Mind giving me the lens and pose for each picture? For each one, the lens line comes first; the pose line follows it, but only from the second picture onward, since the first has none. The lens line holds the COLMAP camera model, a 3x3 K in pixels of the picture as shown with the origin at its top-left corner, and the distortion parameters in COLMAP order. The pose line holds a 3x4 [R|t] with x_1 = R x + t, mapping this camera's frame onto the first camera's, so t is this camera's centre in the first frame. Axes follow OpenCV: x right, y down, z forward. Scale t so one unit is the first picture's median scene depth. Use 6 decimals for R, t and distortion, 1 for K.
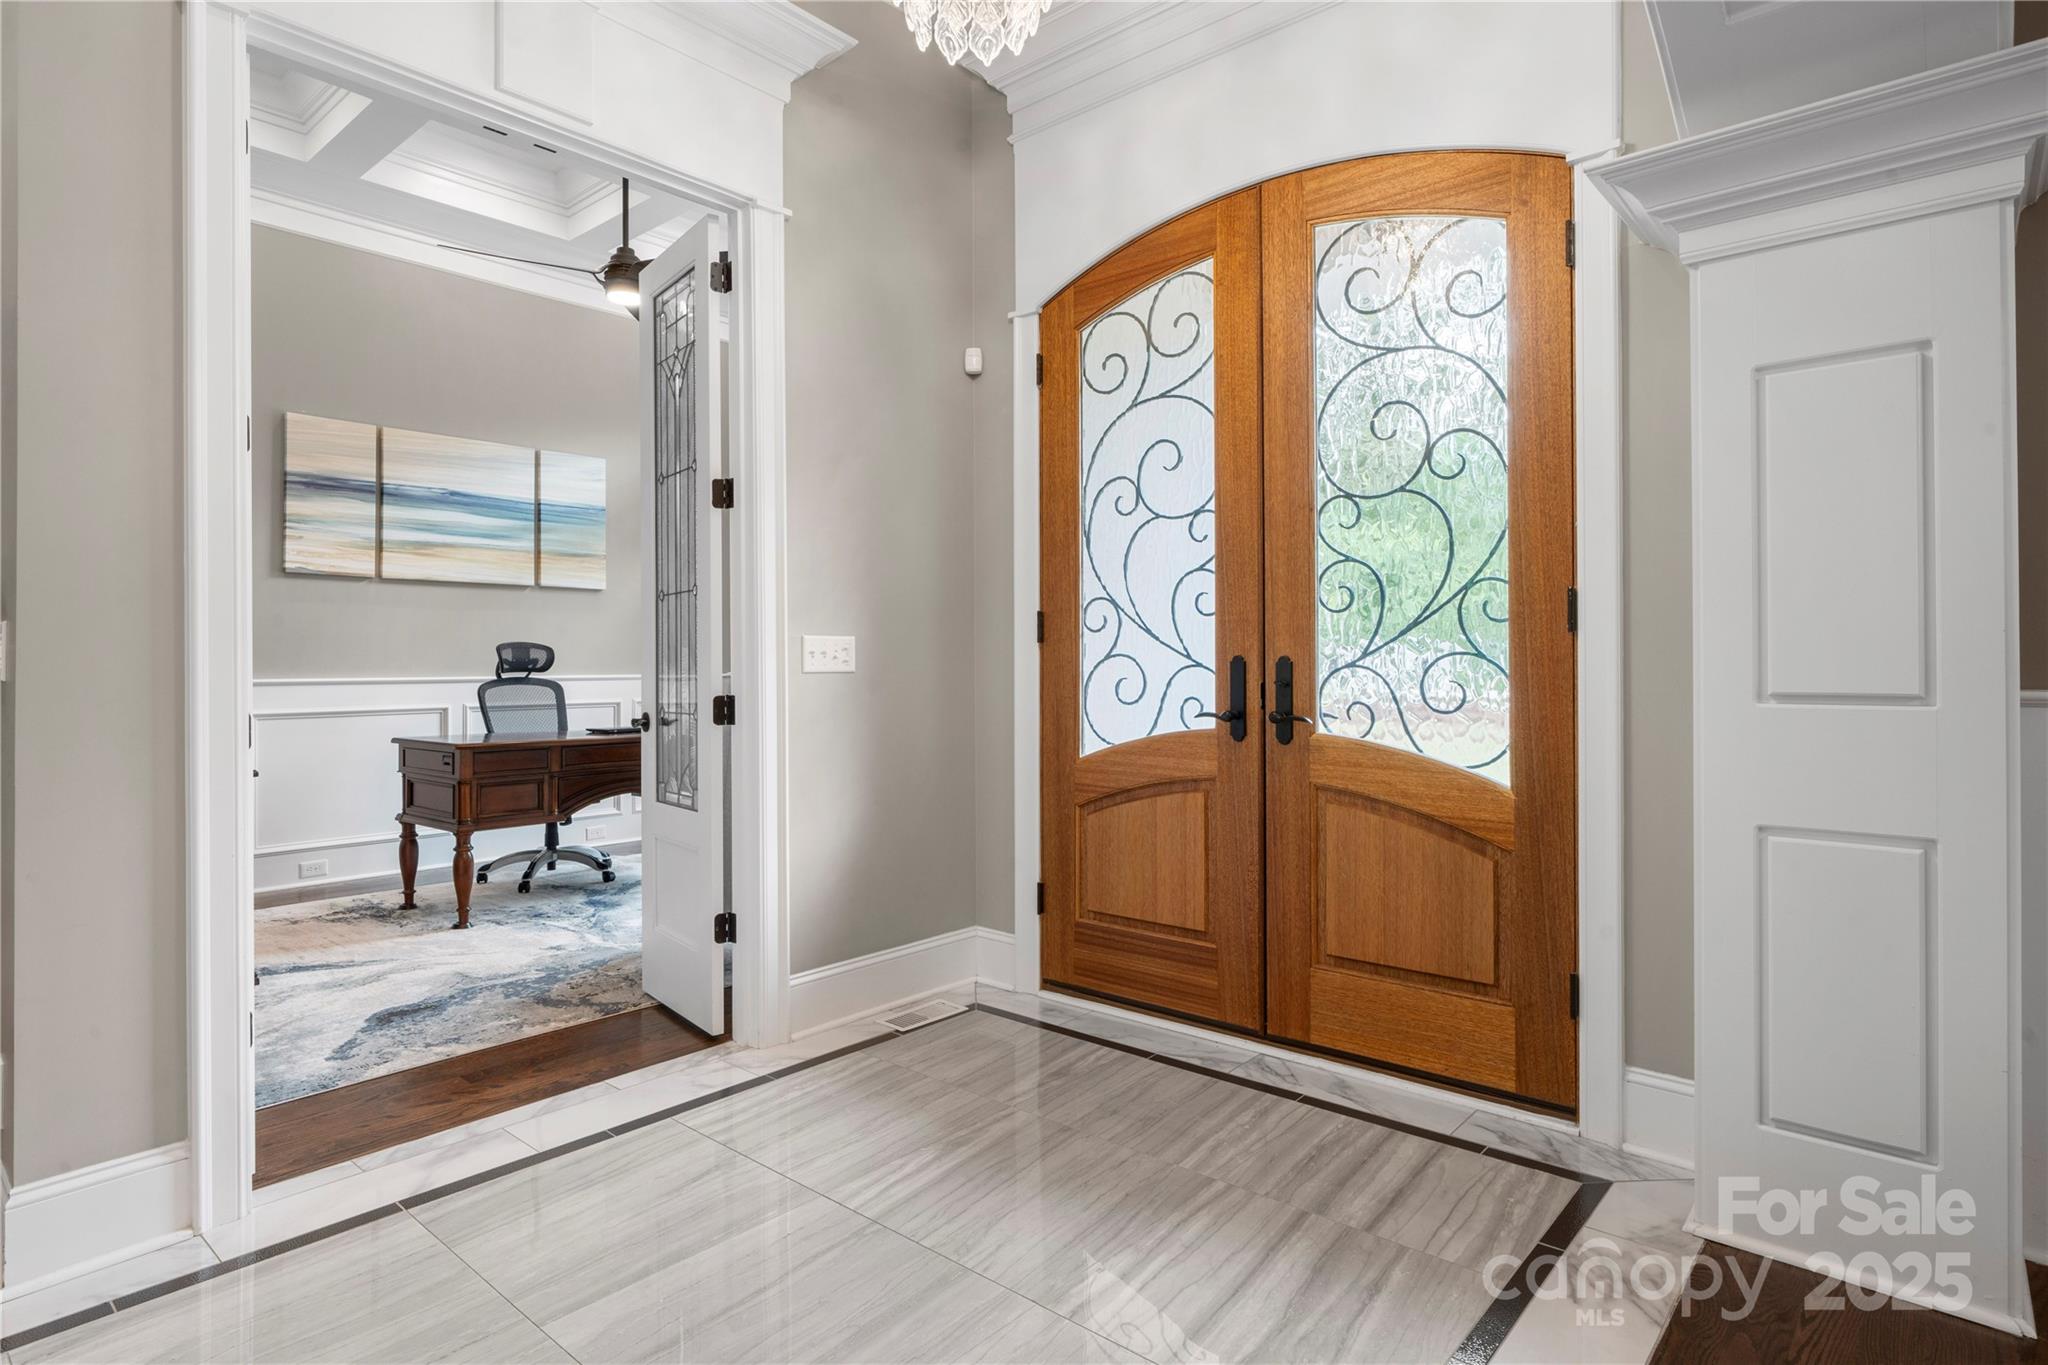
lens RADIAL K [[1076.9, 0, 1030.9], [0, 1076.9, 661.3], [0, 0, 1]] dist [0.001115, -0.002333]
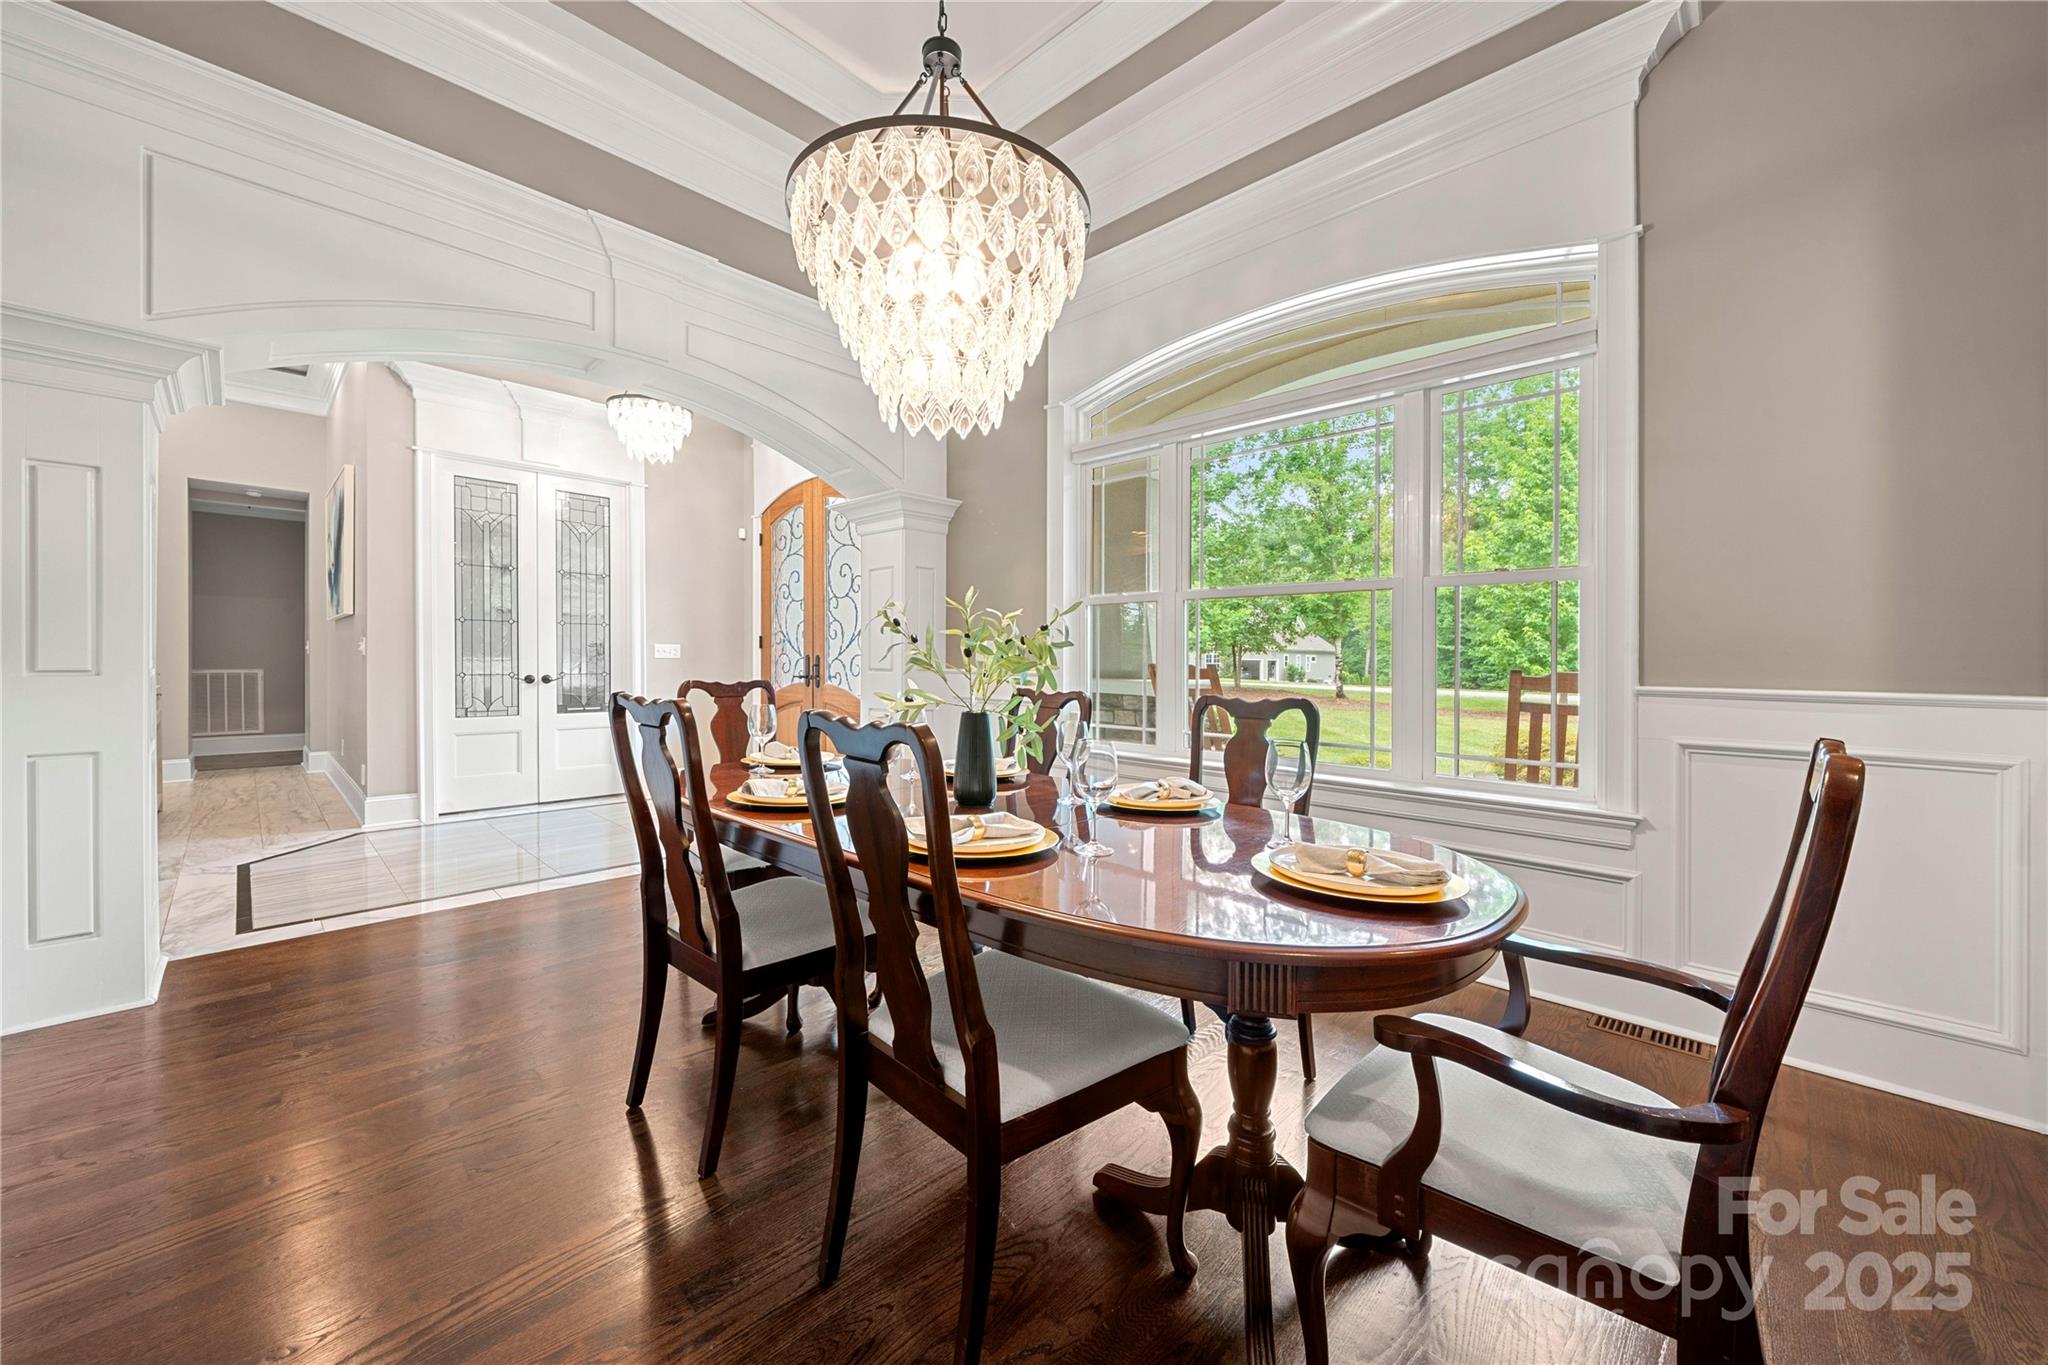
lens RADIAL K [[763.6, 0, 1030.0], [0, 763.6, 669.7], [0, 0, 1]] dist [-0.000727, -0.000164]
pose [[0.998196, 0.013630, -0.058466, 0.895139], [-0.012499, 0.999728, 0.019667, -0.012255], [0.058718, -0.018901, 0.998096, -0.897249]]
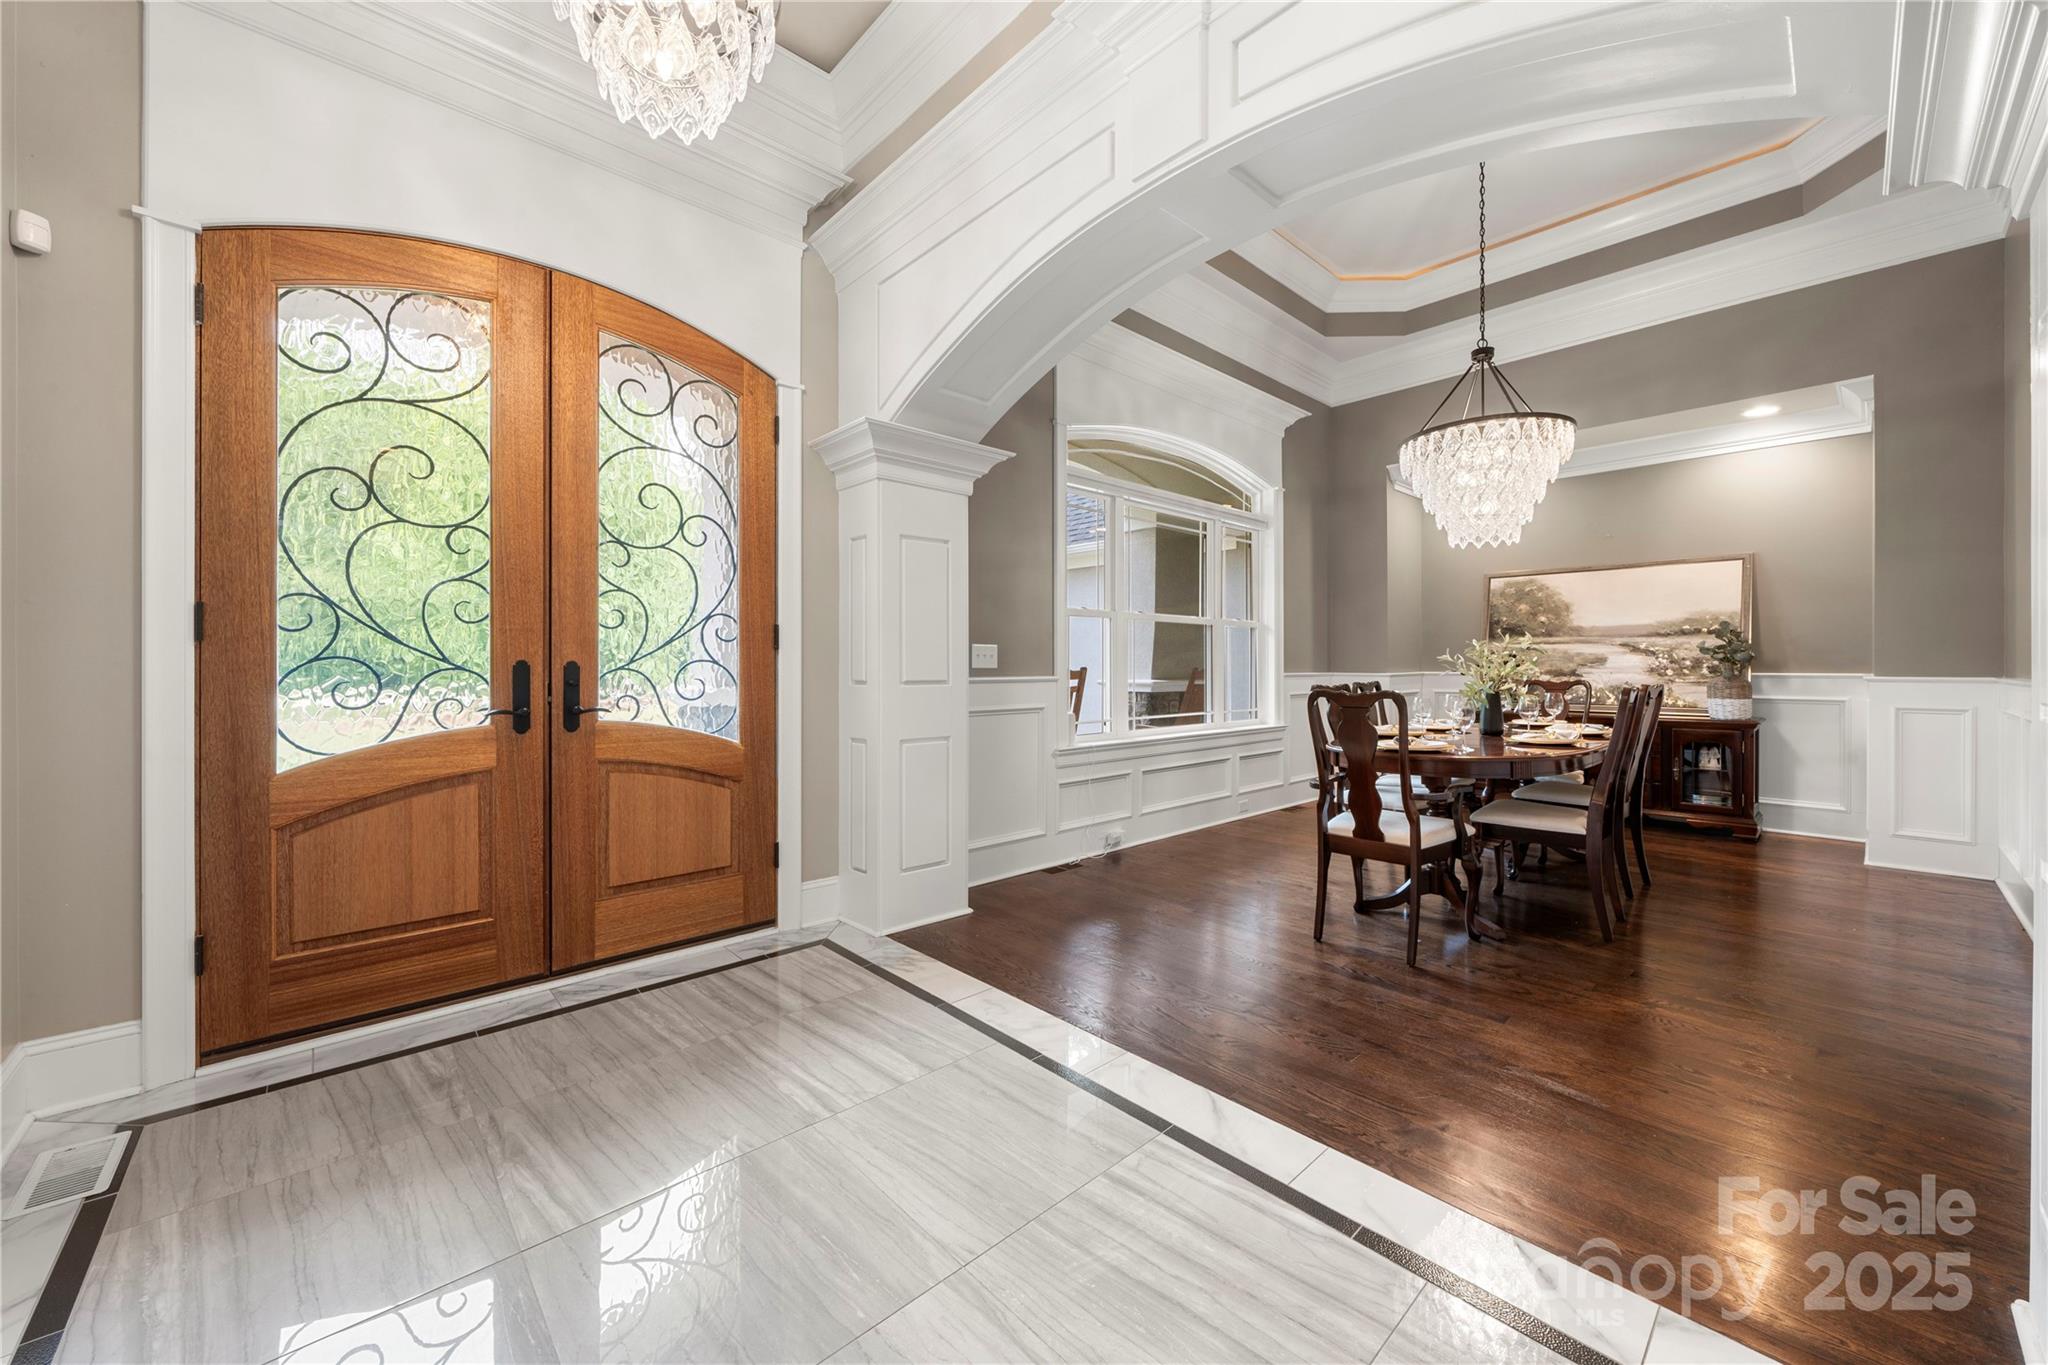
lens RADIAL K [[763.6, 0, 1030.0], [0, 763.6, 669.7], [0, 0, 1]] dist [-0.000727, -0.000164]
pose [[0.113330, -0.002609, 0.993554, -0.592051], [-0.004551, 0.999985, 0.003145, 0.000036], [-0.993547, -0.004878, 0.113317, 0.378979]]
